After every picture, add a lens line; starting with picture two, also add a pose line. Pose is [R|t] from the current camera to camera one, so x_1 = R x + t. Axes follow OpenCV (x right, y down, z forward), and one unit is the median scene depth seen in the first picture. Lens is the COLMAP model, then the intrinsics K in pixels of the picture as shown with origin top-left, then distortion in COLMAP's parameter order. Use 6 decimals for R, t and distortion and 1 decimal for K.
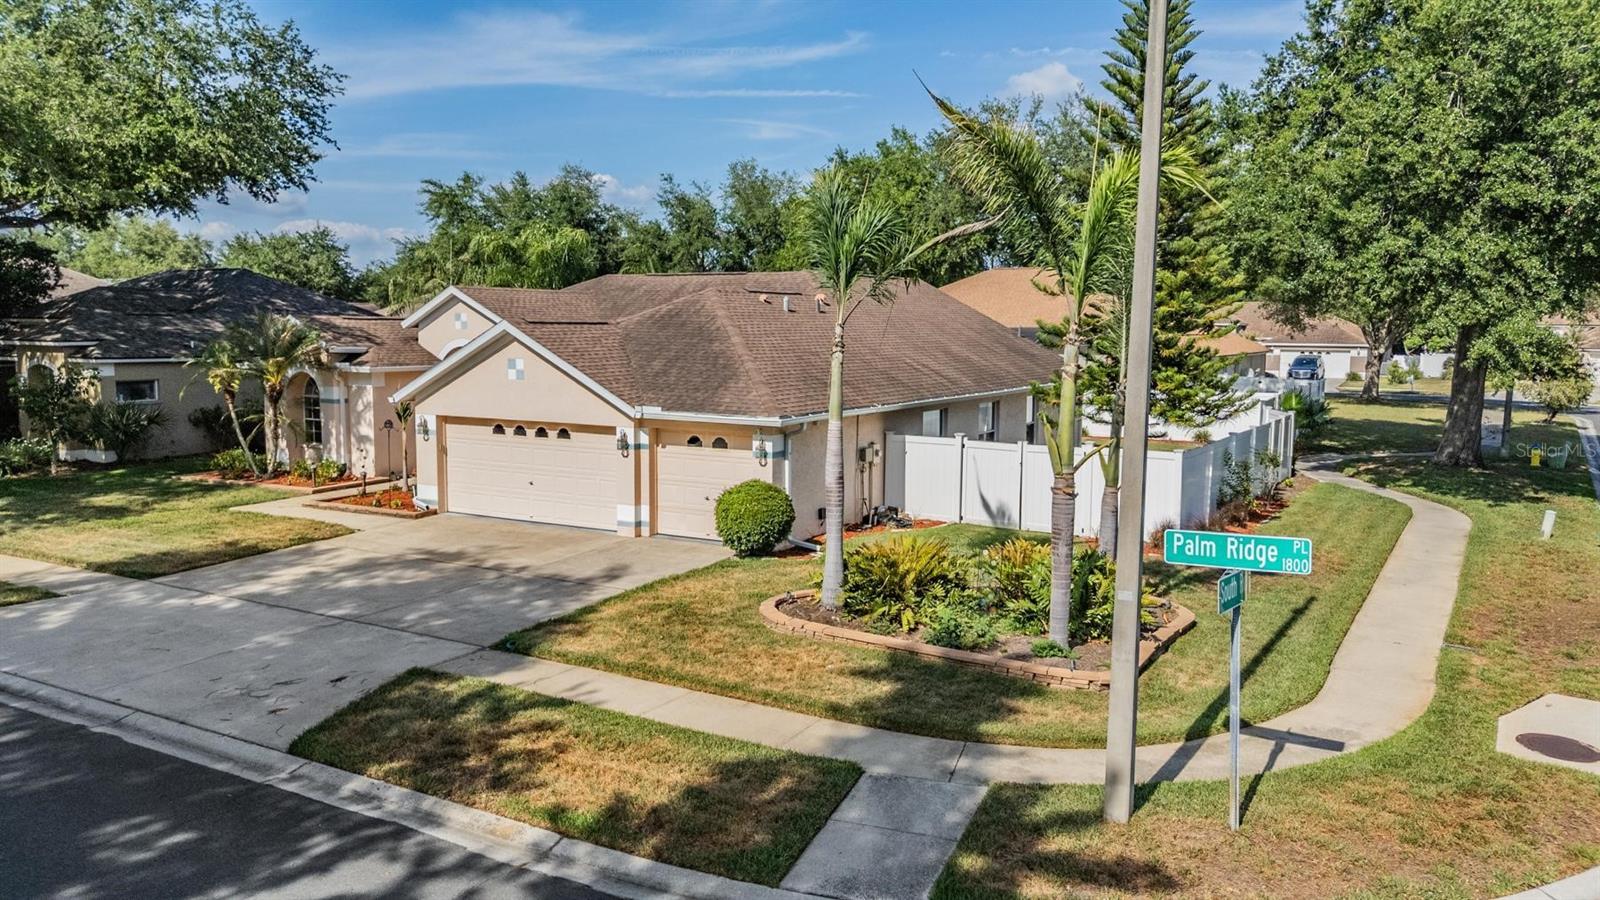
lens RADIAL K [[1194.1, 0, 748.1], [0, 1194.1, 449.4], [0, 0, 1]] dist [0.069645, -0.084189]
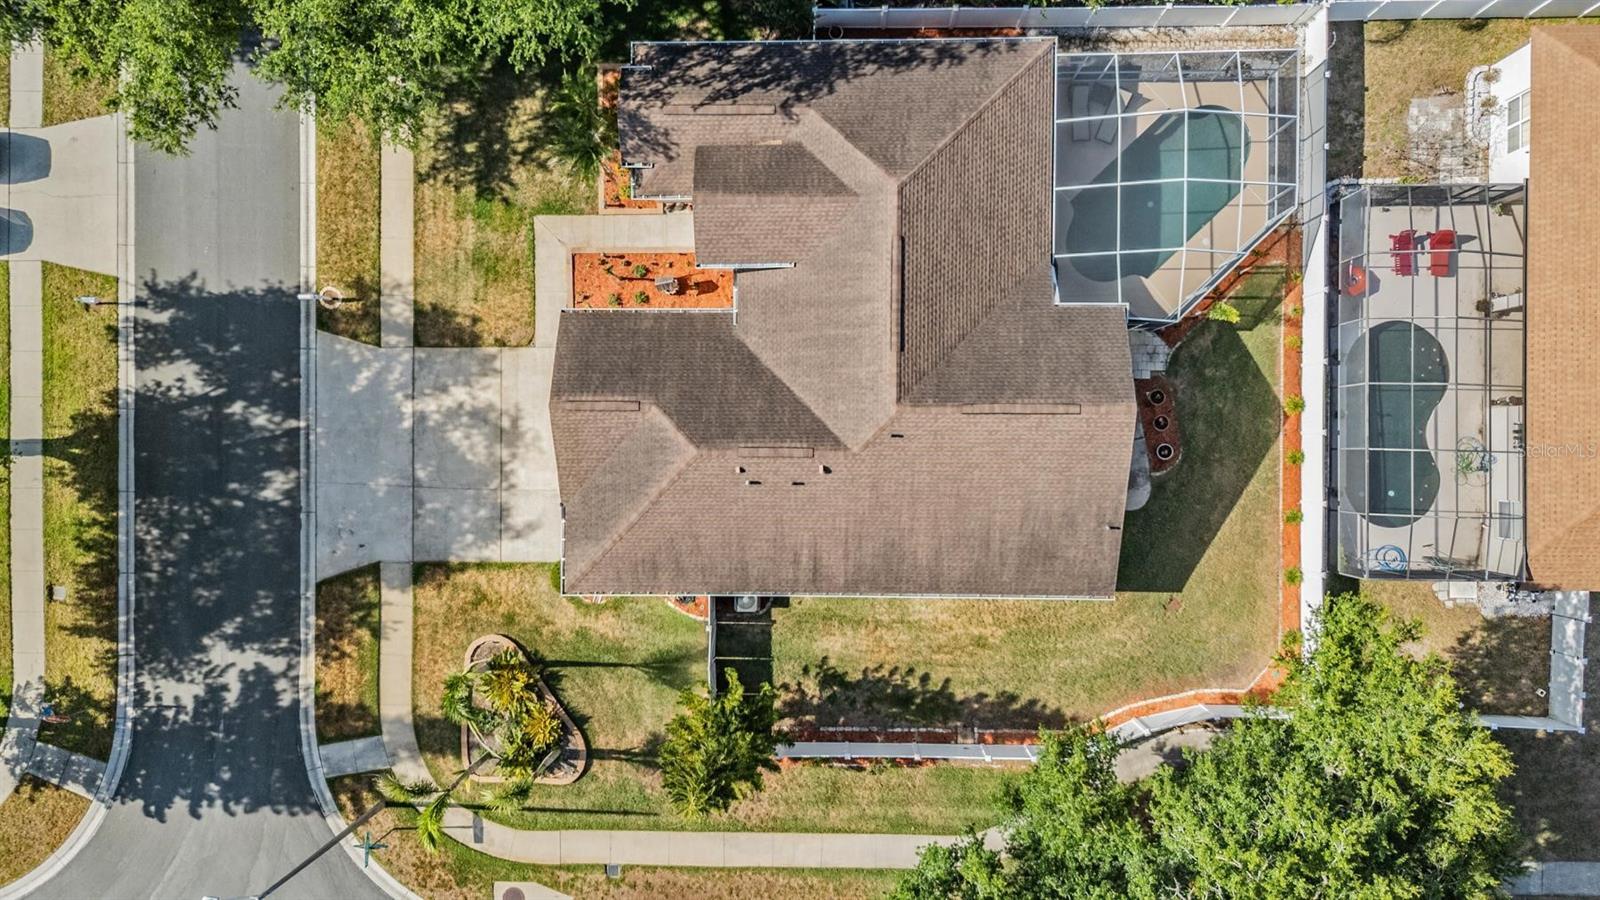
lens RADIAL K [[1168.5, 0, 800.0], [0, 1168.5, 450.0], [0, 0, 1]] dist [0.068253, -0.075072]
pose [[0.537425, 0.843169, -0.015508, 0.087093], [-0.062478, 0.058148, 0.996351, -3.026578], [0.840994, -0.534495, 0.083929, 1.956190]]
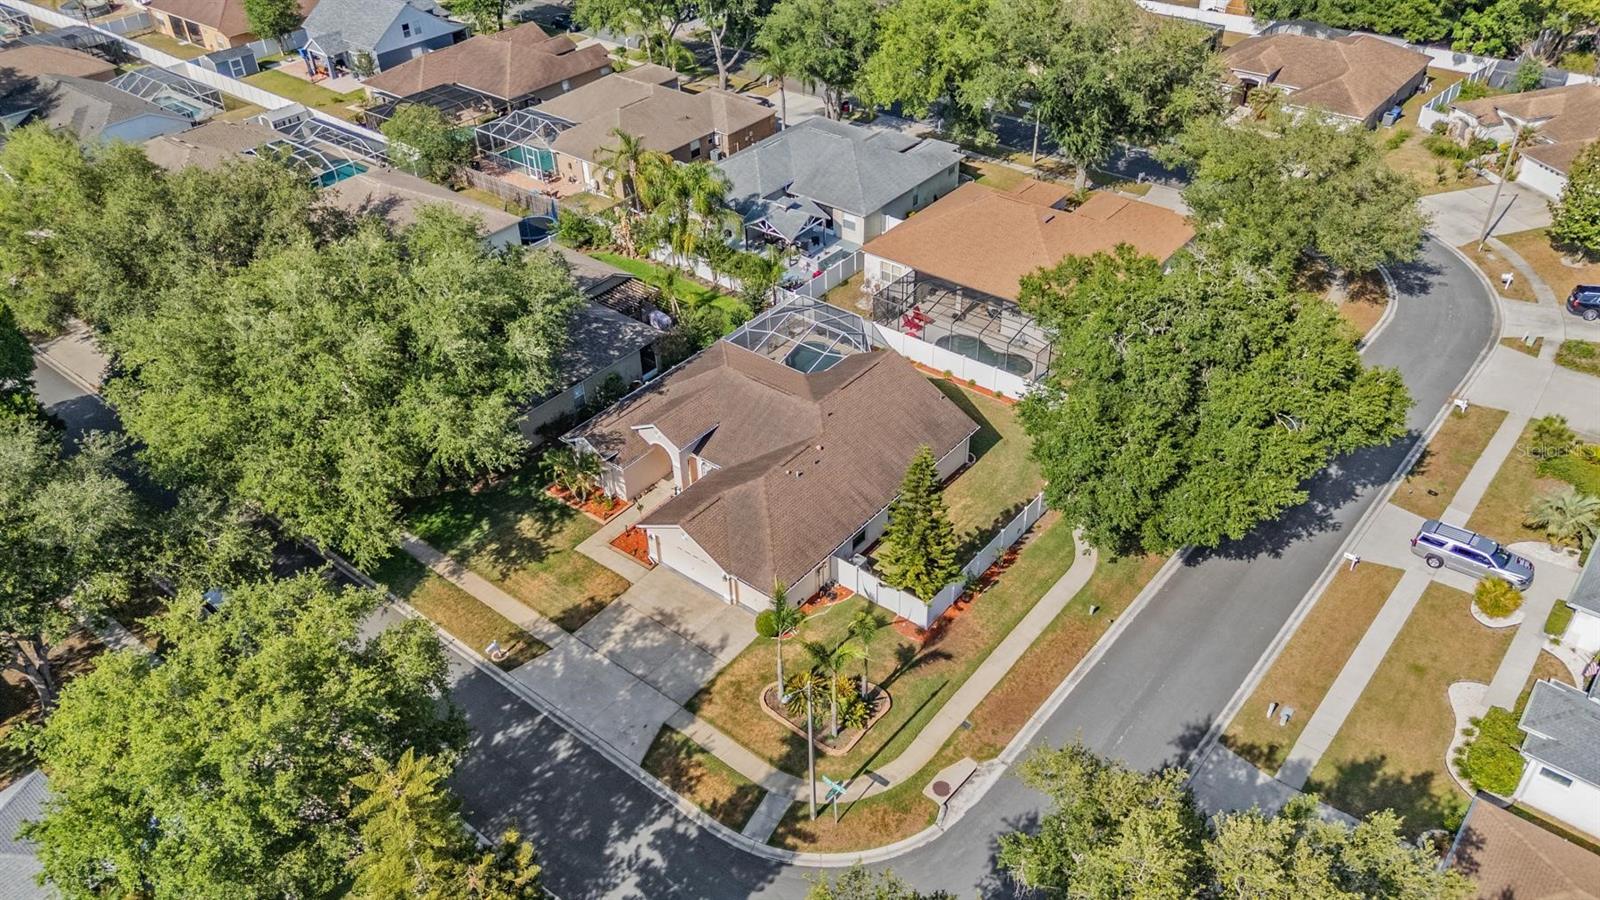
lens RADIAL K [[1168.5, 0, 800.0], [0, 1168.5, 450.0], [0, 0, 1]] dist [0.068253, -0.075072]
pose [[0.993581, 0.047508, -0.102666, 0.517807], [0.010070, 0.866795, 0.498563, -2.615453], [0.112677, -0.496397, 0.860752, -1.840234]]
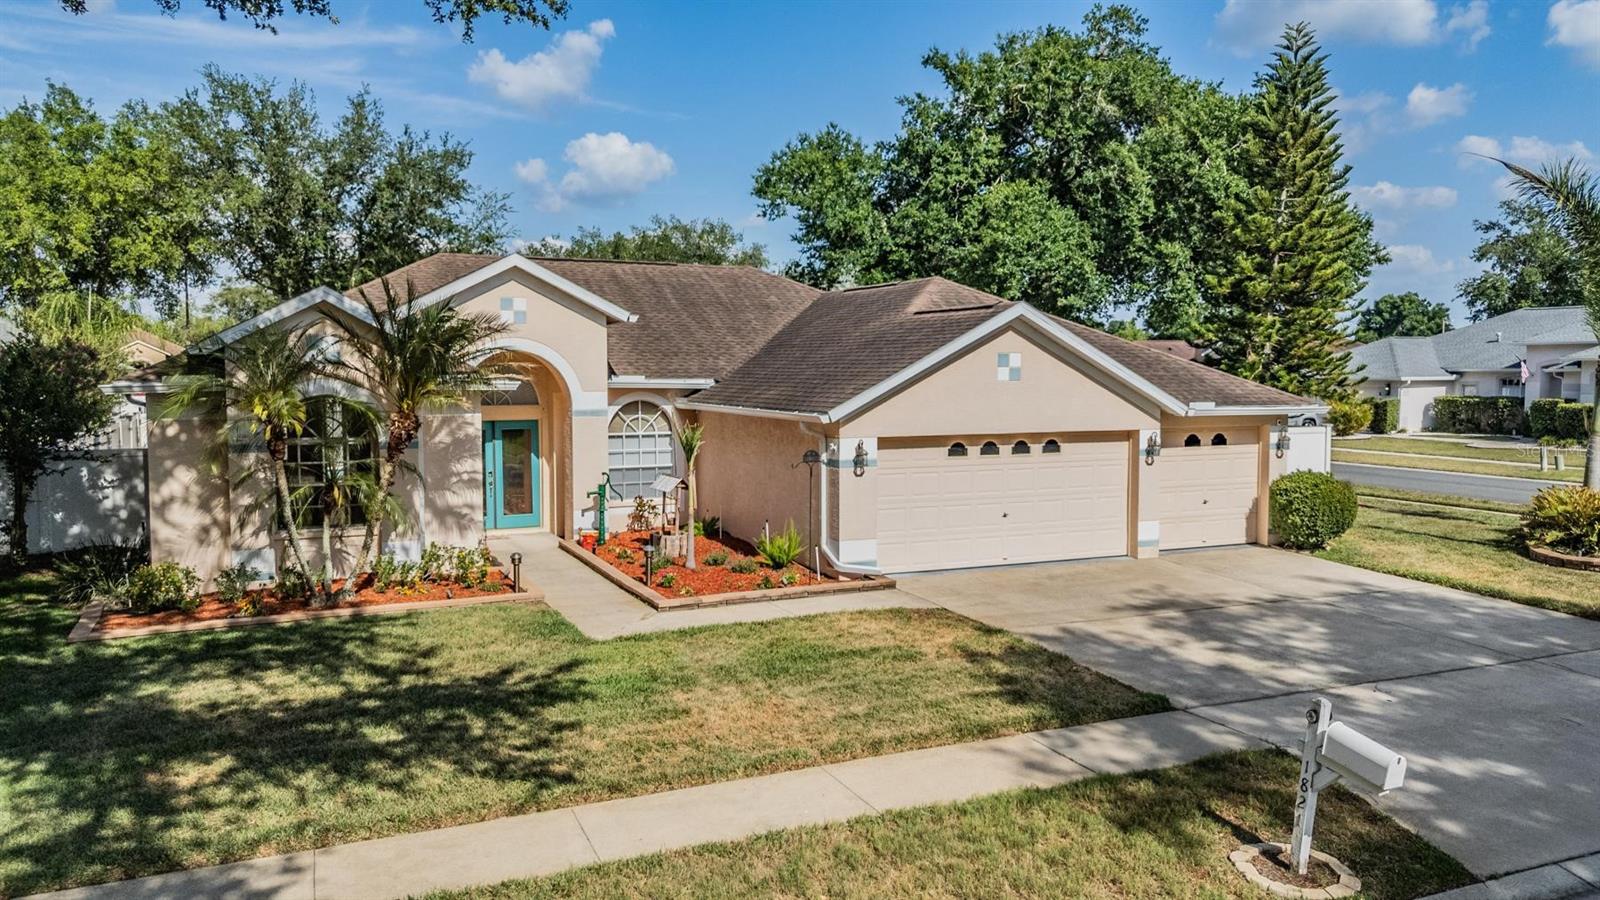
lens RADIAL K [[1168.5, 0, 800.0], [0, 1168.5, 450.0], [0, 0, 1]] dist [0.068253, -0.075072]
pose [[0.540049, -0.057971, 0.839635, -1.598391], [0.091489, 0.995757, 0.009905, -0.059675], [-0.836646, 0.071468, 0.543061, 1.257121]]
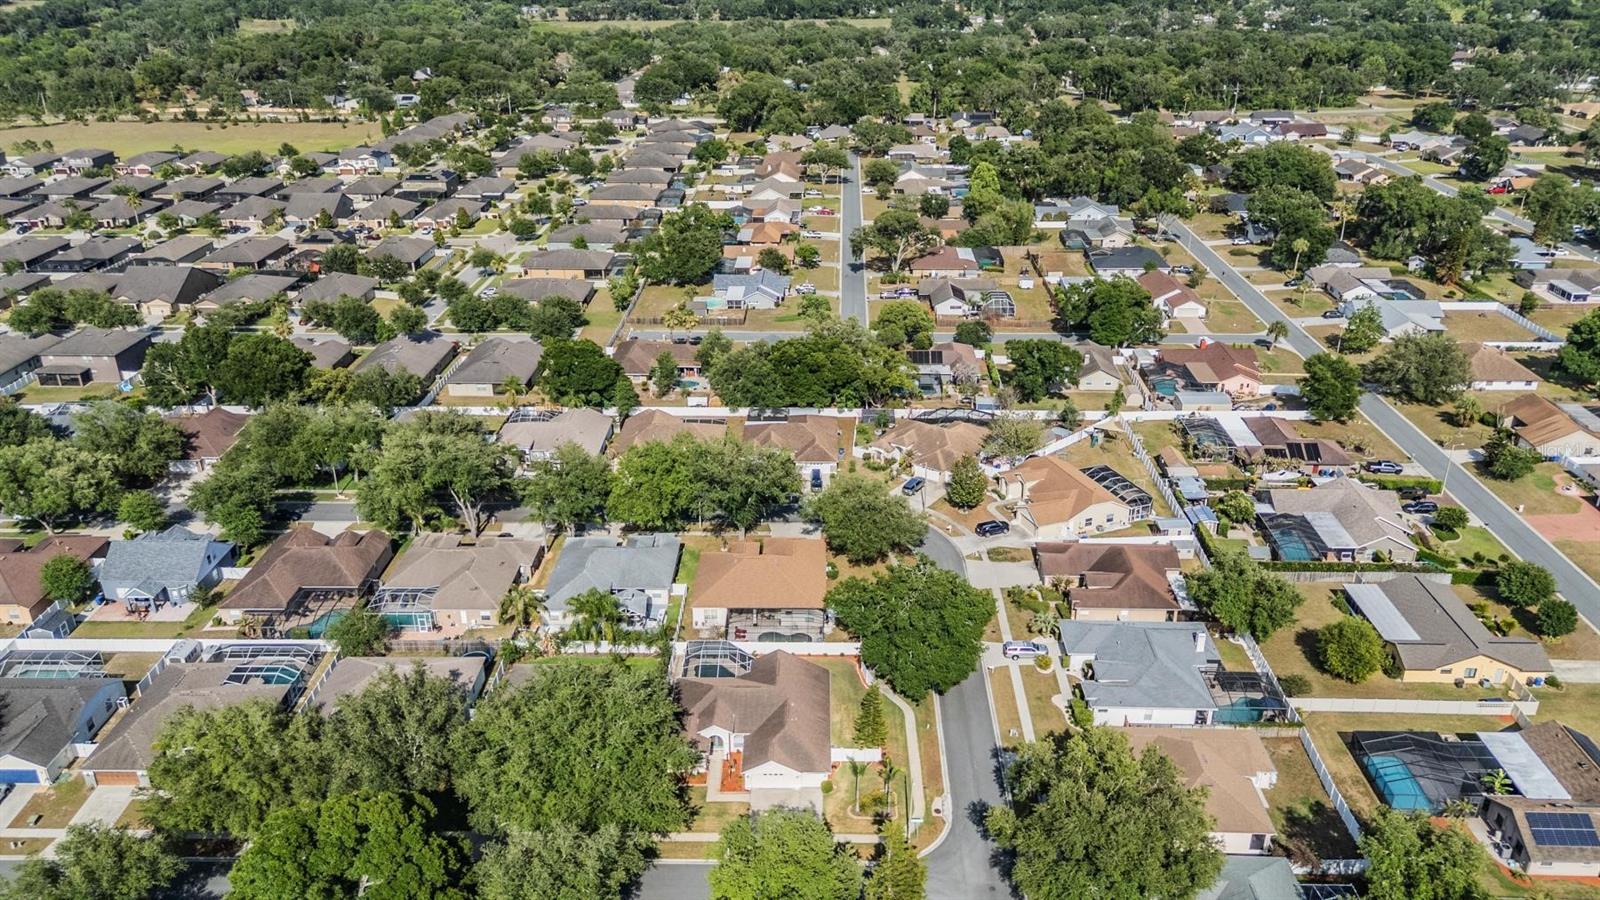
lens RADIAL K [[1150.8, 0, 800.0], [0, 1150.8, 450.0], [0, 0, 1]] dist [0.161730, -0.356026]
pose [[0.852413, -0.217065, 0.475683, -4.009677], [0.062118, 0.945354, 0.320073, -5.420353], [-0.519166, -0.243286, 0.819316, -5.286357]]
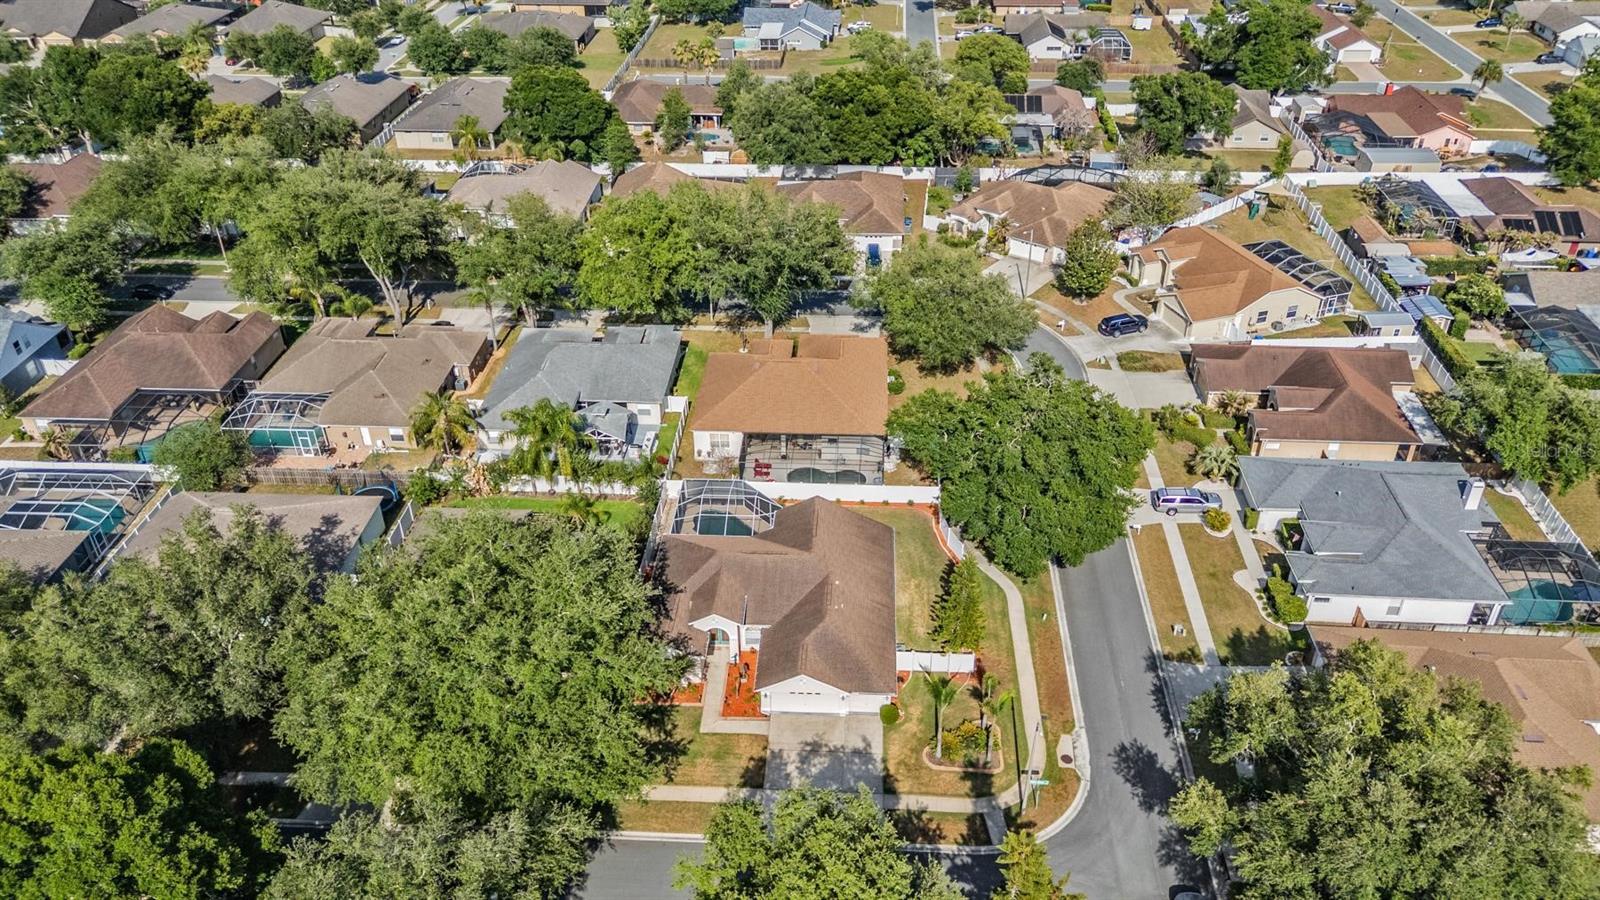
lens RADIAL K [[1168.5, 0, 800.0], [0, 1168.5, 450.0], [0, 0, 1]] dist [0.068253, -0.075072]
pose [[0.872621, -0.273423, 0.404689, -2.426820], [0.063153, 0.884817, 0.461640, -3.851121], [-0.484298, -0.377279, 0.789377, -2.409489]]
